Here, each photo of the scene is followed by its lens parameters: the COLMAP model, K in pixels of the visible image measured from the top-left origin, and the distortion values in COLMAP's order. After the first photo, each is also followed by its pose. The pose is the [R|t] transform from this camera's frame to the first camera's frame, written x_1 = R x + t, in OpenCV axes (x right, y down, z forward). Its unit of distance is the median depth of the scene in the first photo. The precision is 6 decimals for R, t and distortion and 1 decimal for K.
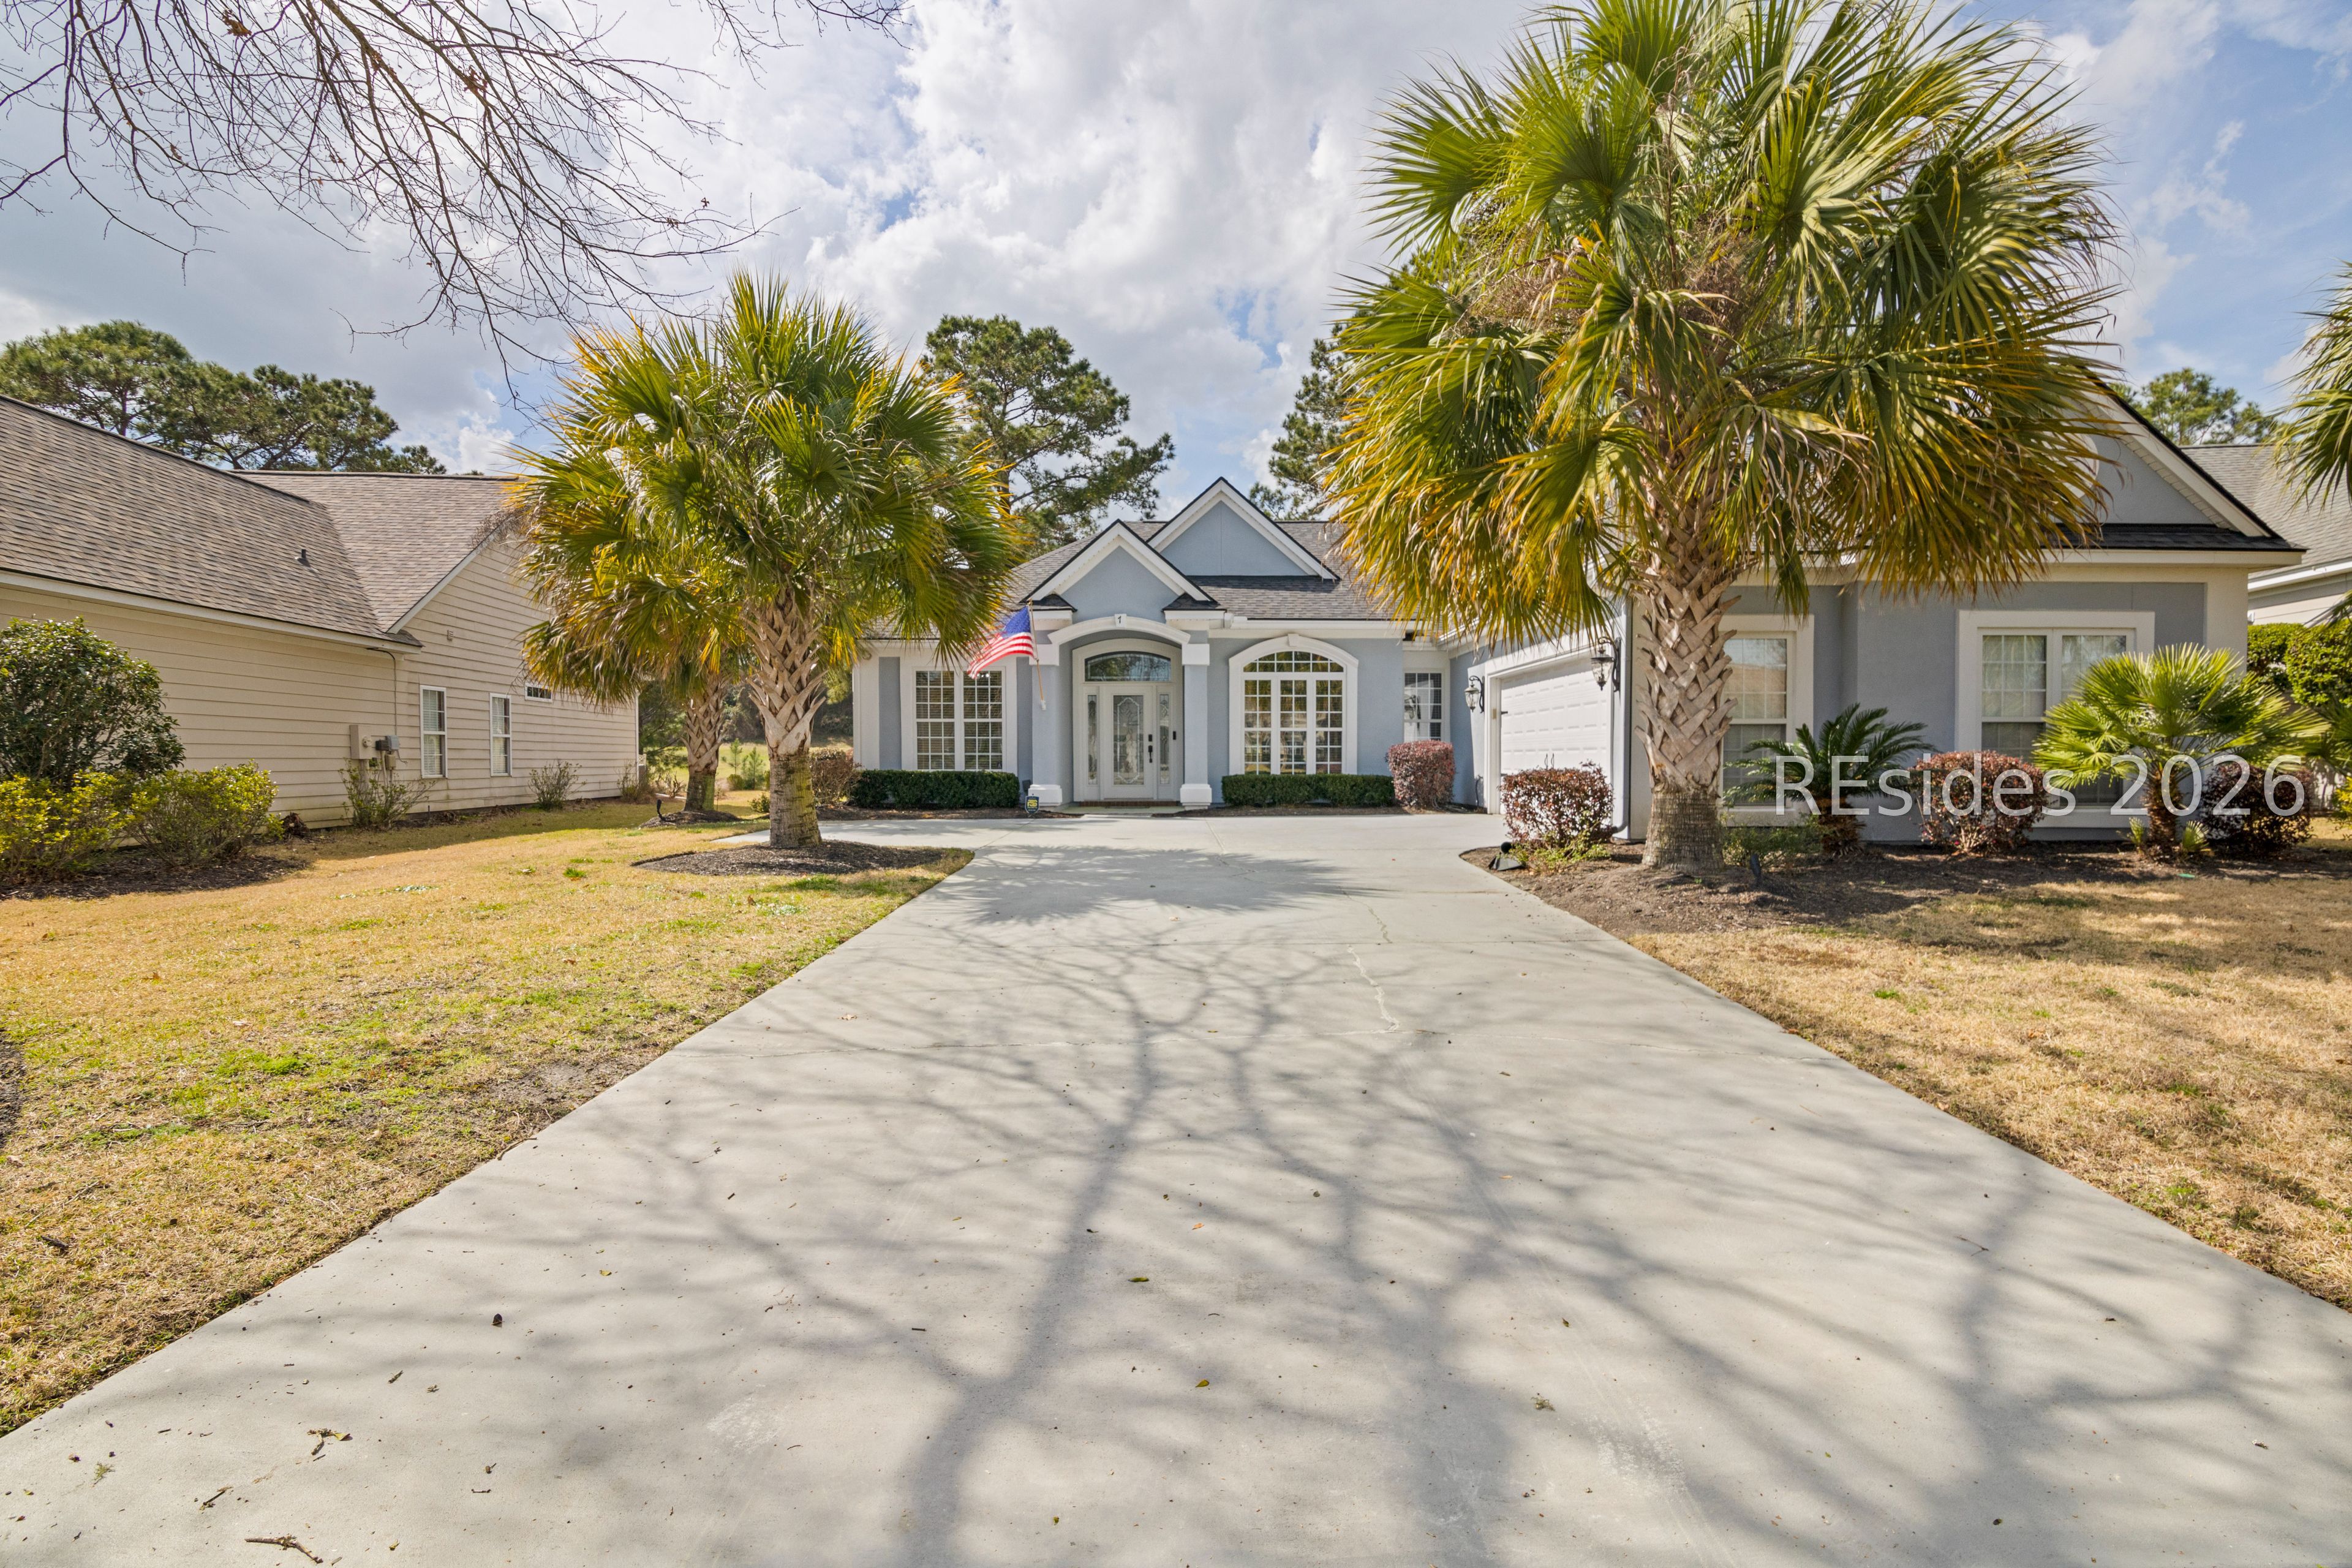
lens RADIAL K [[1159.0, 0, 1176.0], [0, 1159.0, 784.0], [0, 0, 1]] dist [-0.001856, -0.000462]
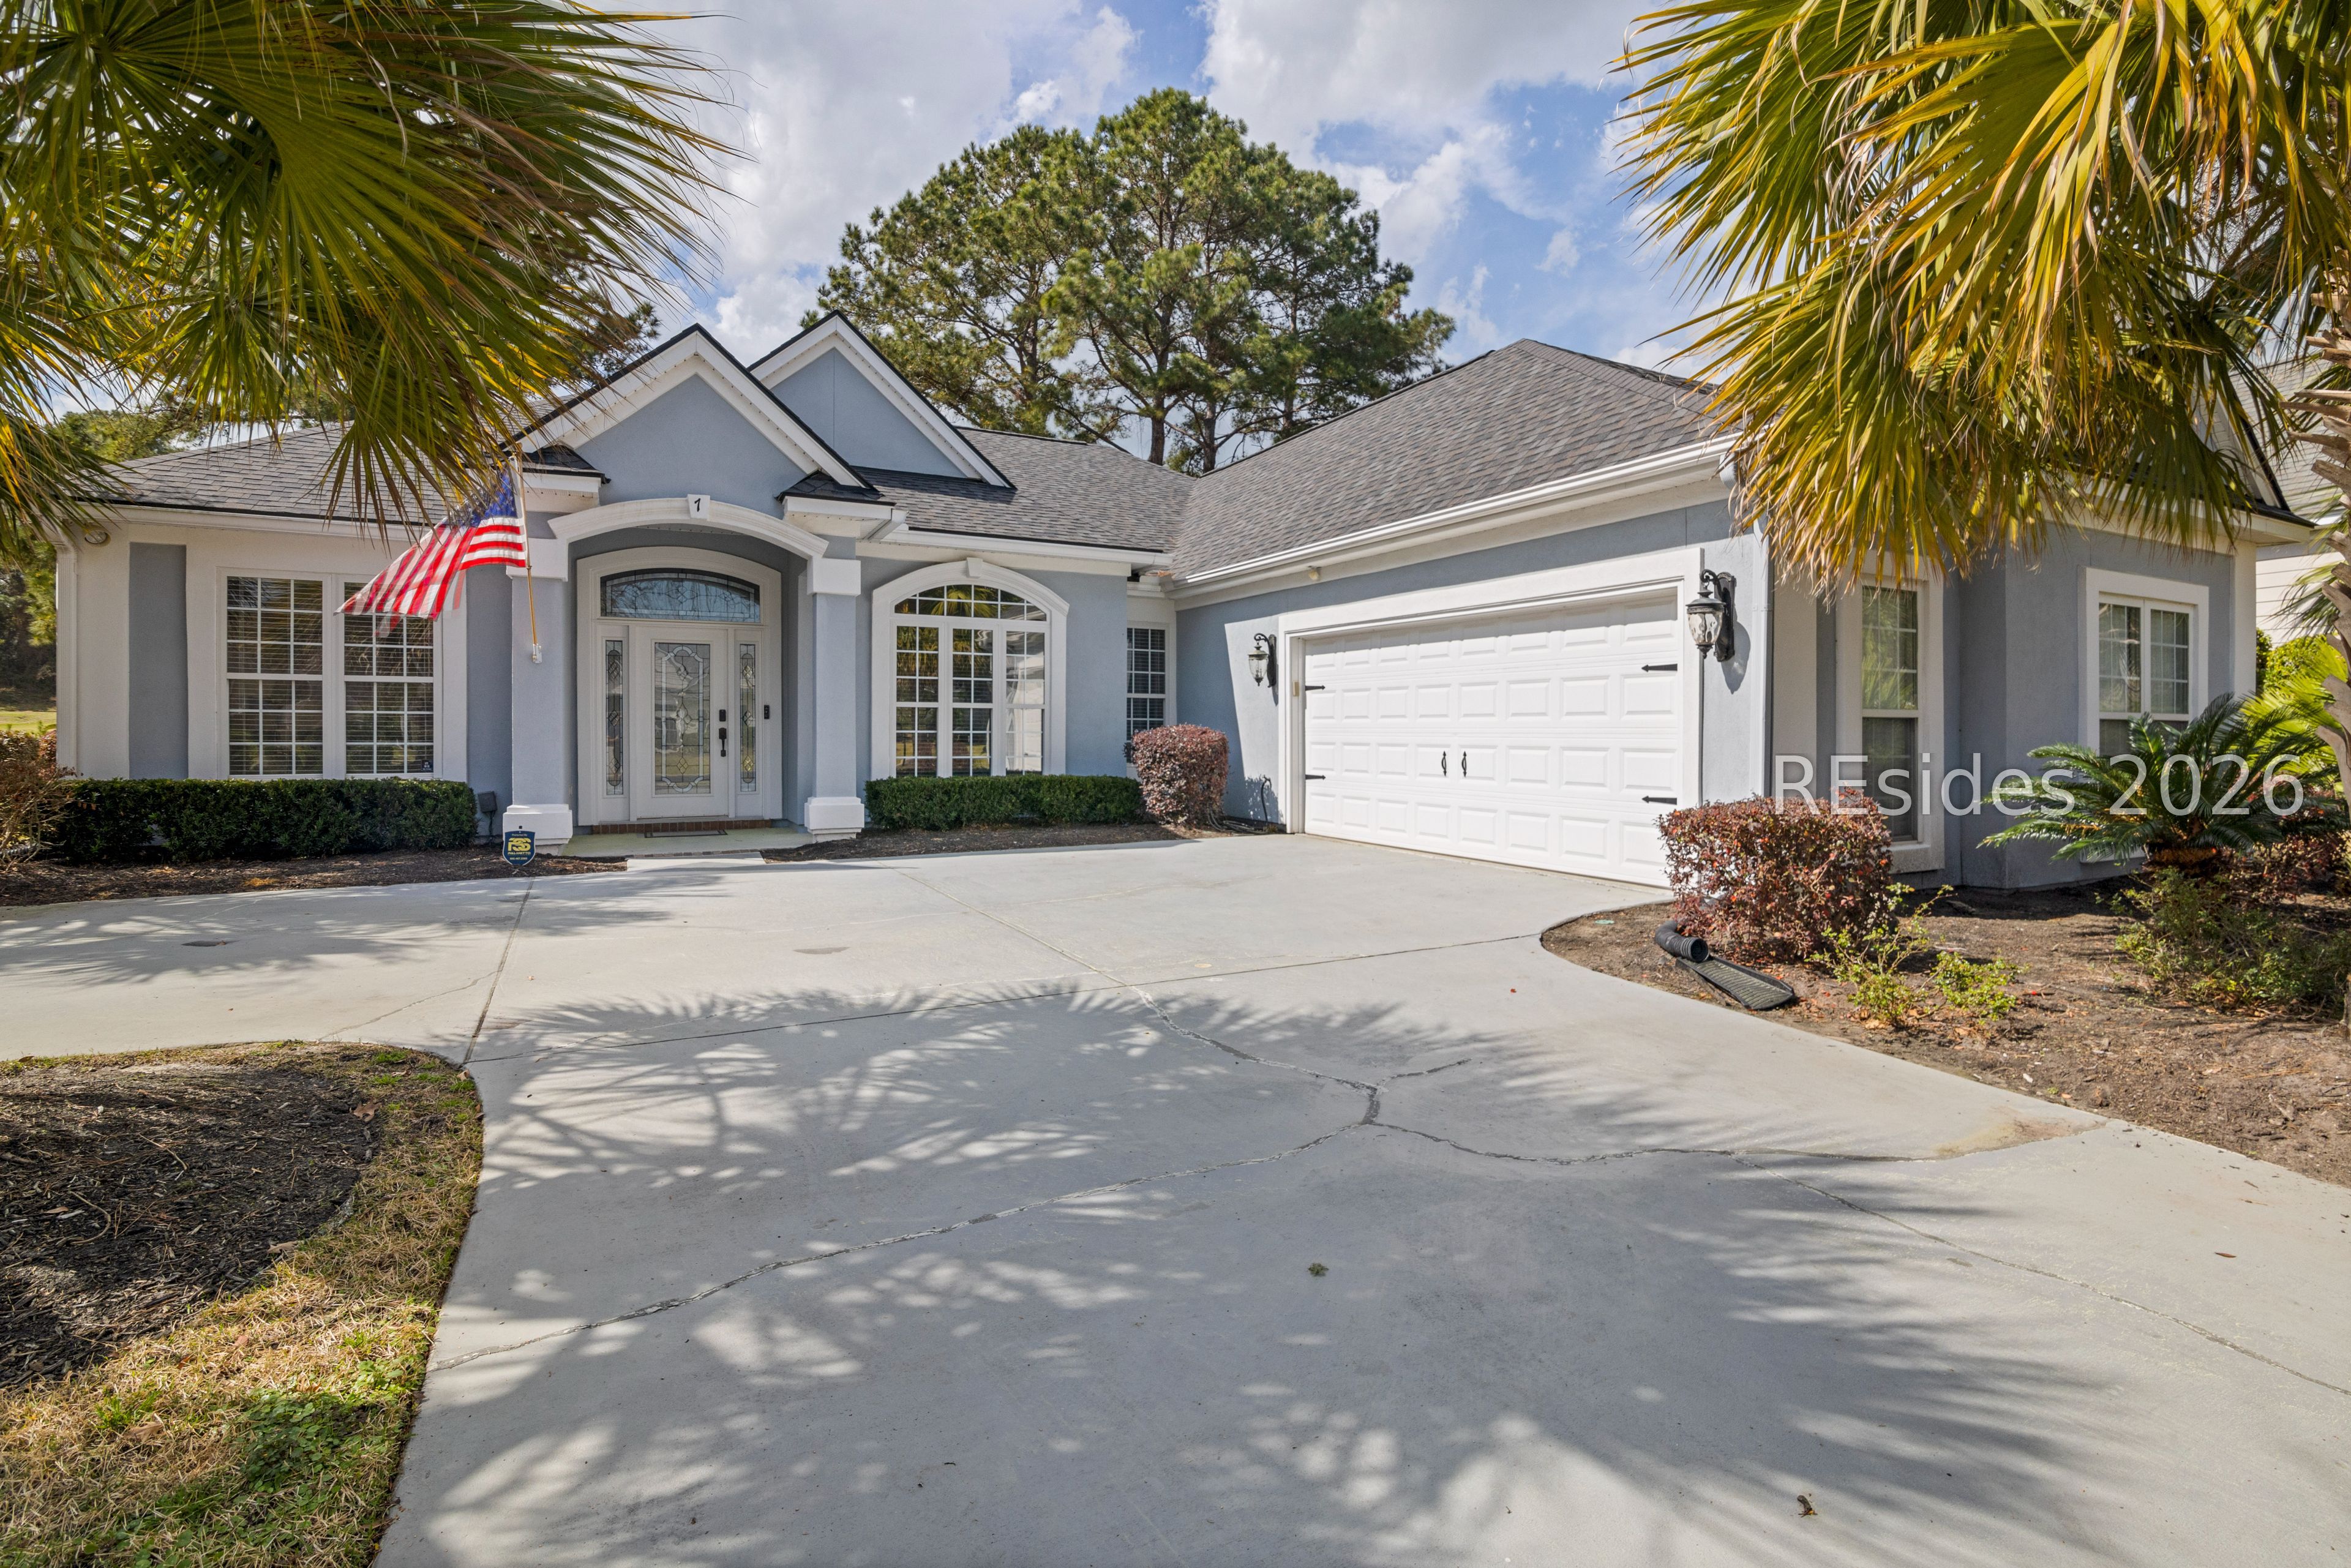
lens RADIAL K [[1108.5, 0, 1177.9], [0, 1108.5, 733.8], [0, 0, 1]] dist [-0.011036, 0.000080]
pose [[0.877231, 0.002606, 0.480061, -0.095280], [0.004443, 0.999898, -0.013547, -0.022489], [-0.480048, 0.014017, 0.877130, 0.403161]]
